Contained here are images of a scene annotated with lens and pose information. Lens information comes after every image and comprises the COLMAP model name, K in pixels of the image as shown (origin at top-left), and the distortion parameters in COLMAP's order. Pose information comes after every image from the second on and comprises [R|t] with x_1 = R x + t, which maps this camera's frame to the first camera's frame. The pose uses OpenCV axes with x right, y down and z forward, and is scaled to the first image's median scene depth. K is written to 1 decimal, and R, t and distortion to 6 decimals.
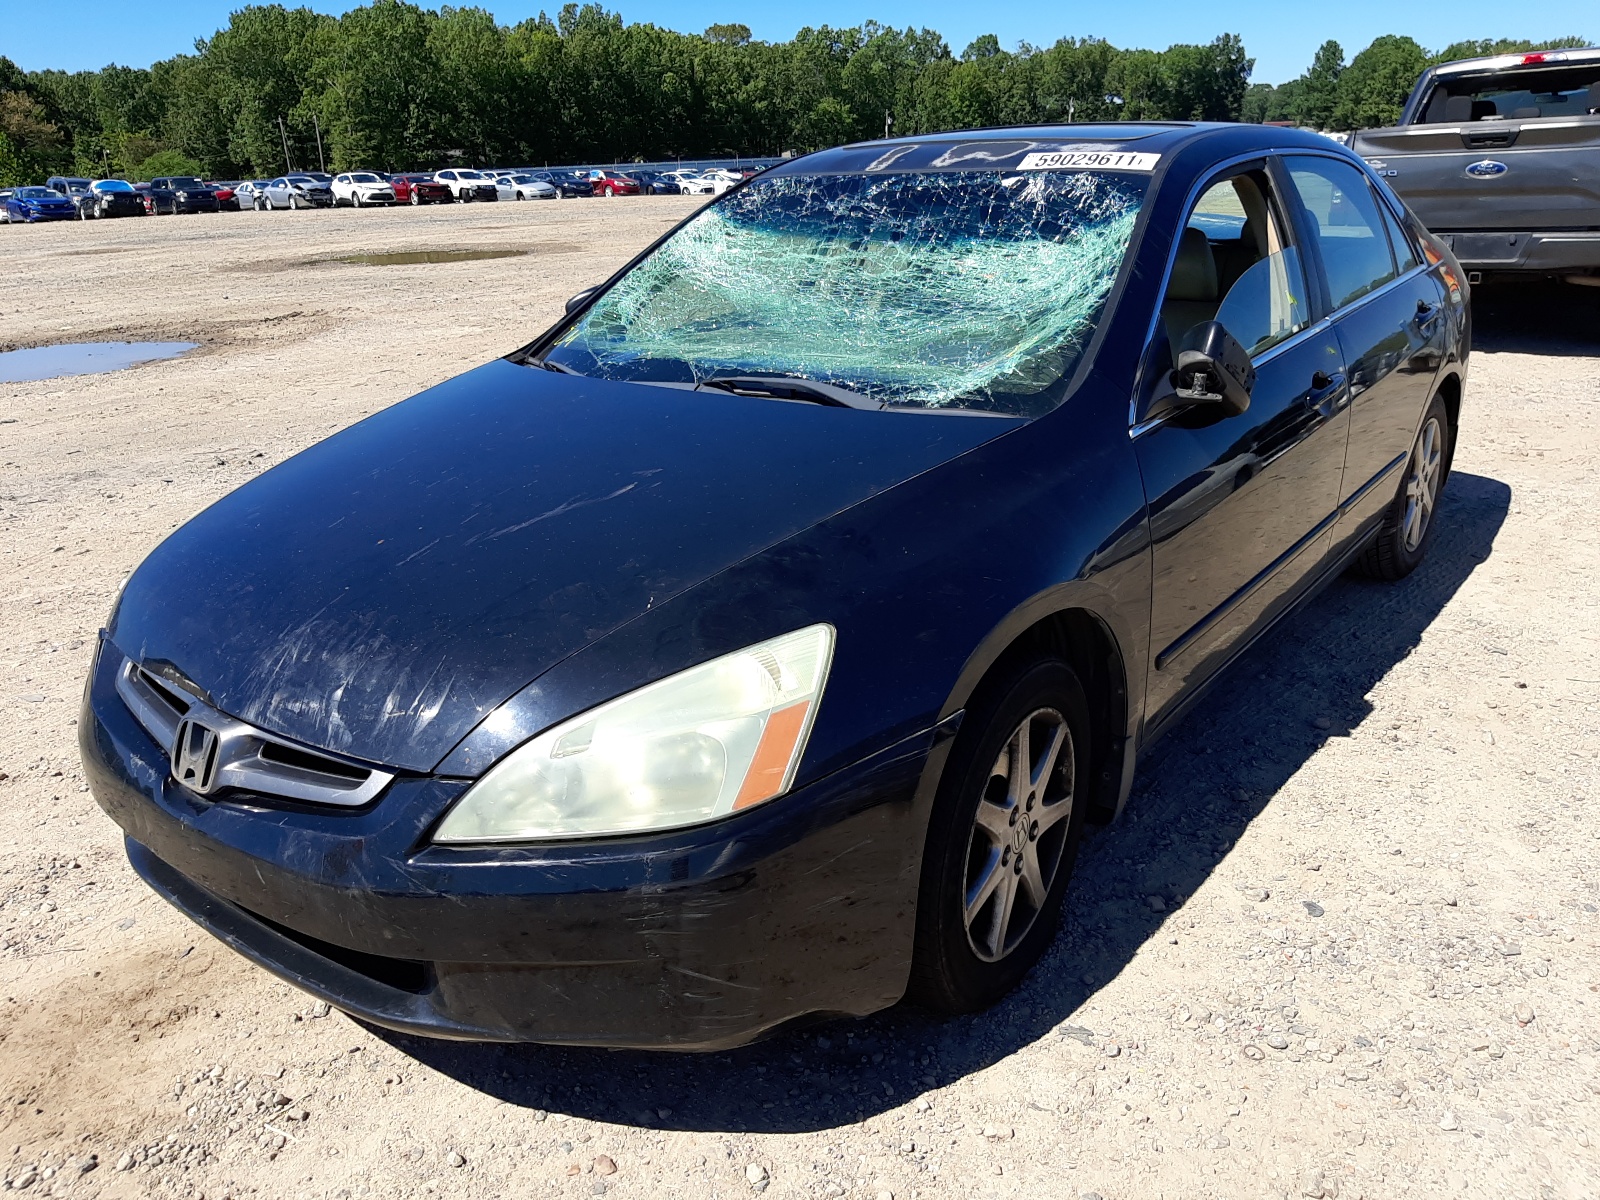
lens RADIAL K [[1210.6, 0, 800.0], [0, 1210.6, 600.0], [0, 0, 1]] dist [0.040621, -0.091928]
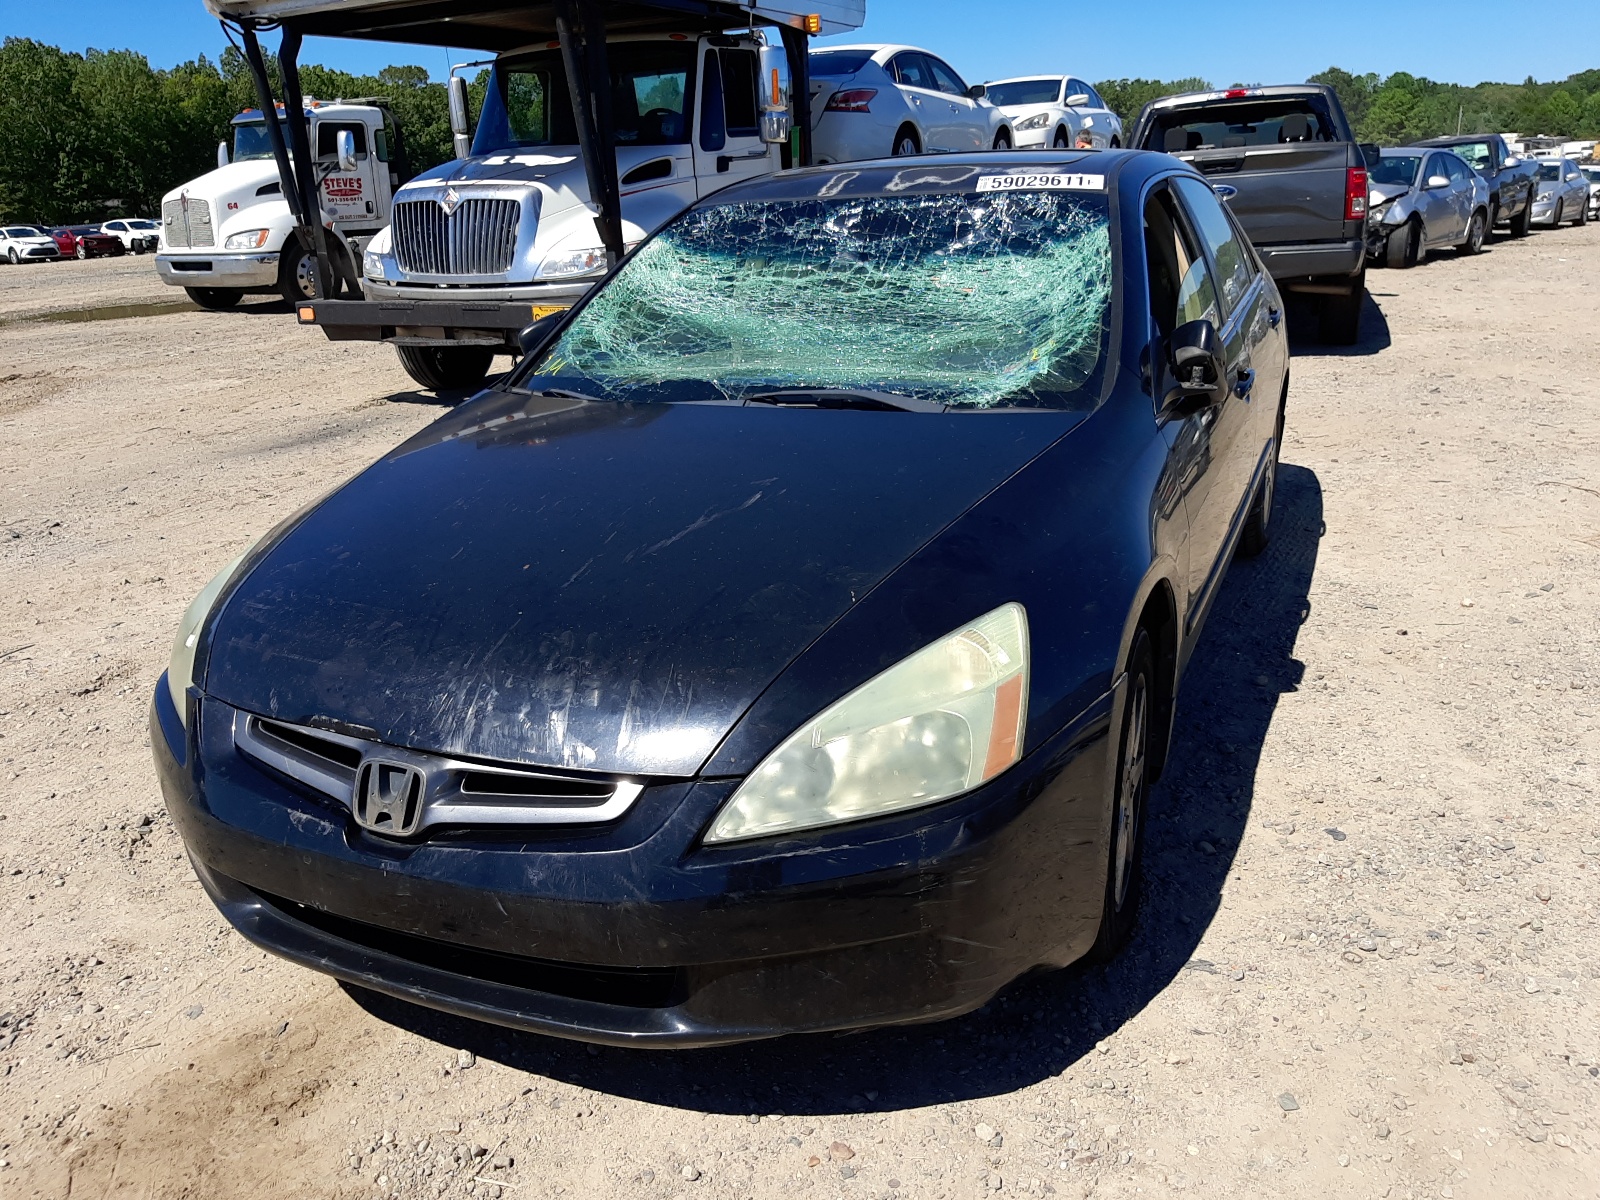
lens RADIAL K [[1210.6, 0, 800.0], [0, 1210.6, 600.0], [0, 0, 1]] dist [0.040621, -0.091928]
pose [[0.975020, -0.084610, 0.205370, -0.254355], [0.090445, 0.995717, -0.019176, 0.013921], [-0.202868, 0.037272, 0.978497, -0.007498]]
